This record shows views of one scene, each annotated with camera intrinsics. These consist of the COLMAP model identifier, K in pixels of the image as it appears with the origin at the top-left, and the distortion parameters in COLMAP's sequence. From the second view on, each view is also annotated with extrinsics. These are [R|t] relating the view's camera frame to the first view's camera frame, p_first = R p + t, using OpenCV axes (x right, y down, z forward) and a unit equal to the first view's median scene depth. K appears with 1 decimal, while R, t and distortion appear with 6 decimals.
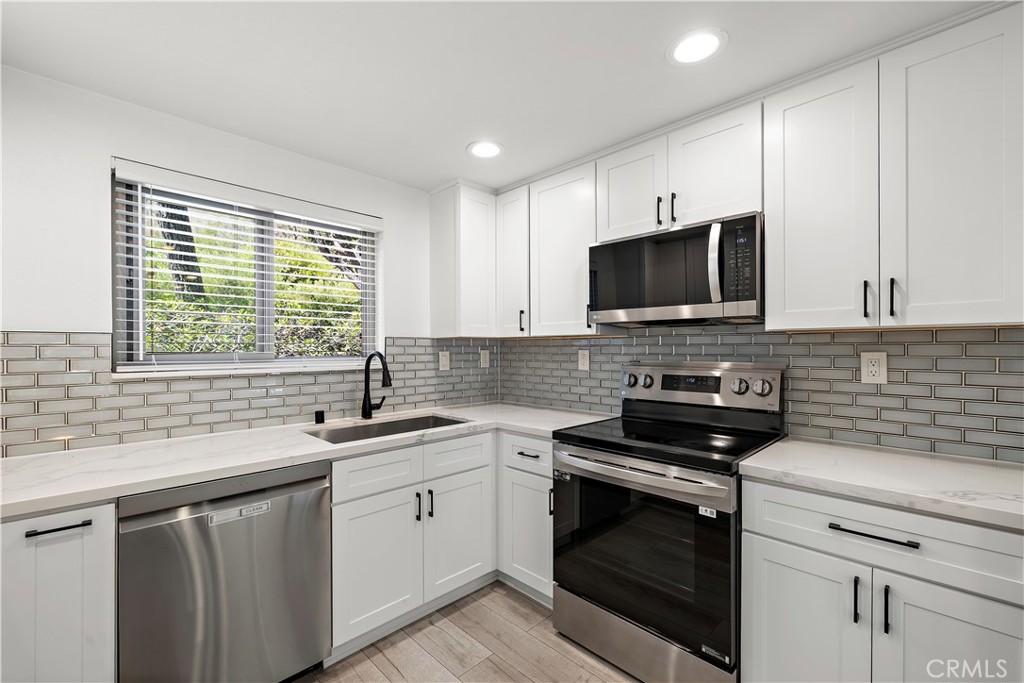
lens RADIAL K [[432.1, 0, 516.6], [0, 432.1, 350.2], [0, 0, 1]] dist [-0.003304, 0.000993]
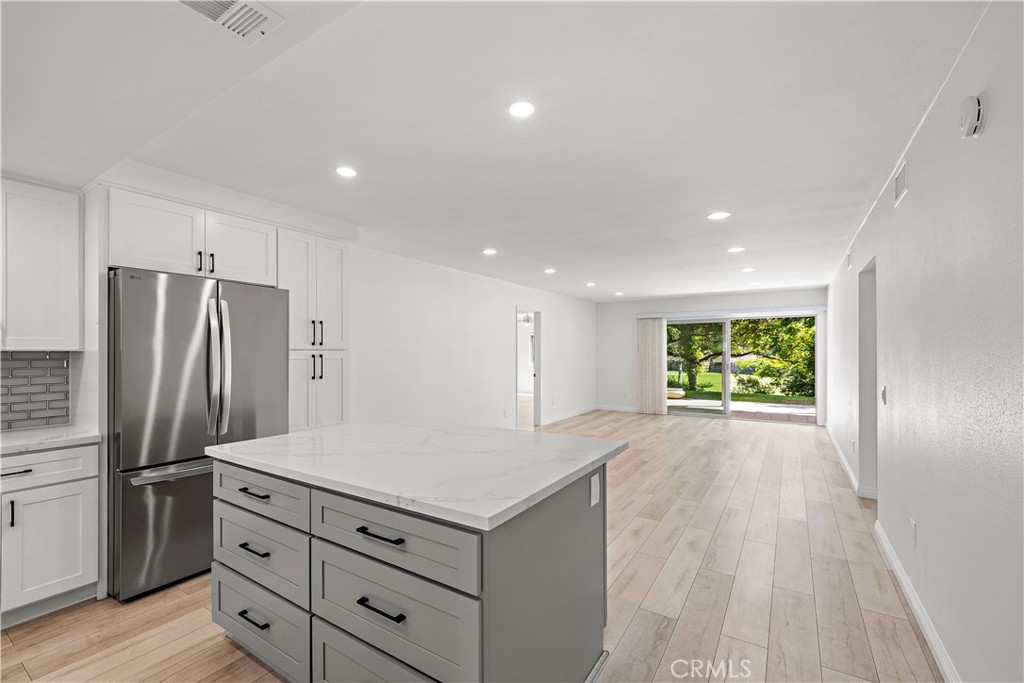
lens RADIAL K [[432.1, 0, 511.5], [0, 432.1, 351.7], [0, 0, 1]] dist [-0.003304, 0.000993]
pose [[-0.206777, 0.003850, 0.978381, -0.795831], [0.010159, 0.999947, -0.001788, -0.020917], [-0.978335, 0.009570, -0.206805, -0.391817]]
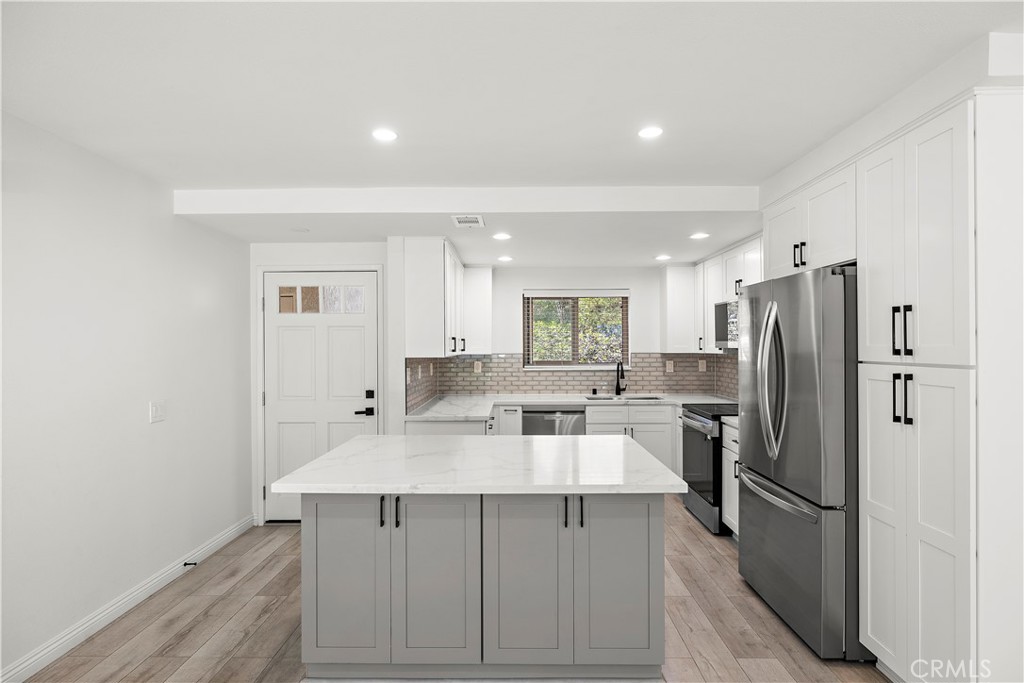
lens RADIAL K [[541.3, 0, 511.8], [0, 541.3, 348.0], [0, 0, 1]] dist [-0.002298, 0.000020]
pose [[0.695179, 0.002631, -0.718832, 1.362139], [-0.002128, 0.999996, 0.001601, -0.073235], [0.718833, 0.000416, 0.695182, -1.325272]]
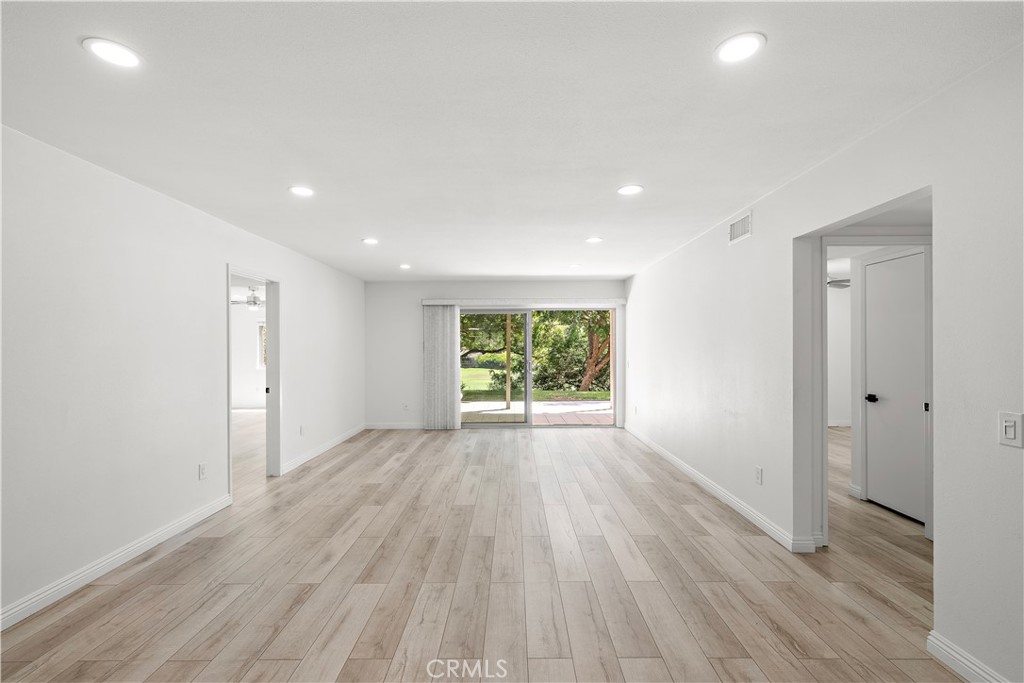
lens RADIAL K [[432.1, 0, 514.1], [0, 432.1, 347.9], [0, 0, 1]] dist [-0.003304, 0.000993]
pose [[-0.706578, 0.006000, 0.707609, 0.527746], [0.012333, 0.999917, 0.003837, -0.027729], [-0.707527, 0.011438, -0.706594, -0.735231]]
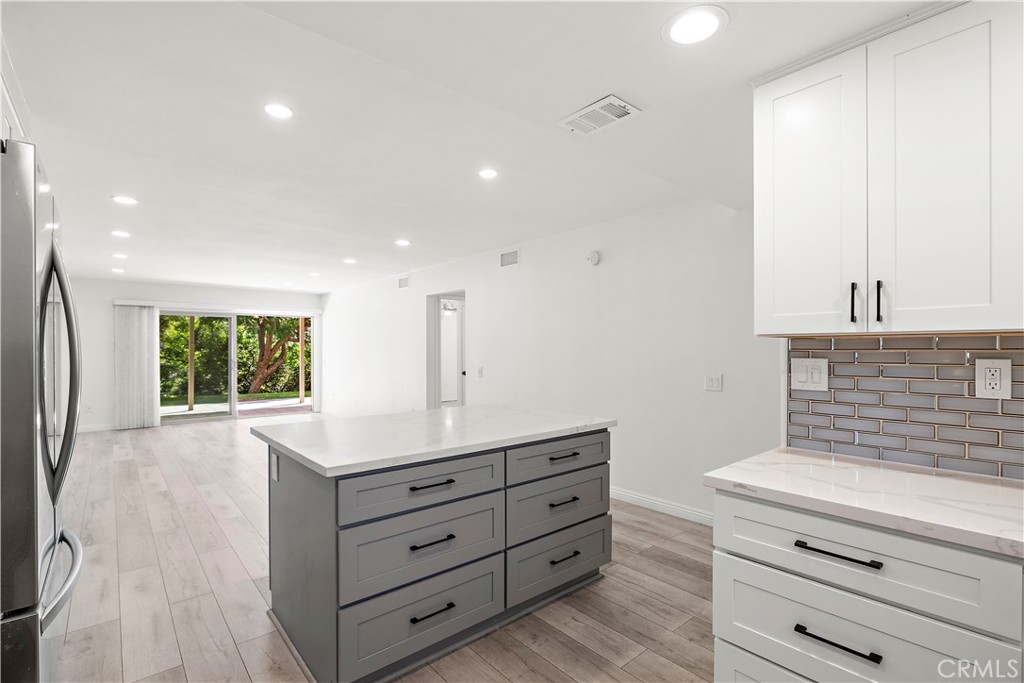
lens RADIAL K [[474.3, 0, 516.8], [0, 474.3, 348.8], [0, 0, 1]] dist [-0.011213, 0.000839]
pose [[-0.997252, 0.006242, 0.073815, -0.014331], [0.006739, 0.999956, 0.006477, -0.015831], [-0.073772, 0.006957, -0.997251, 0.944498]]
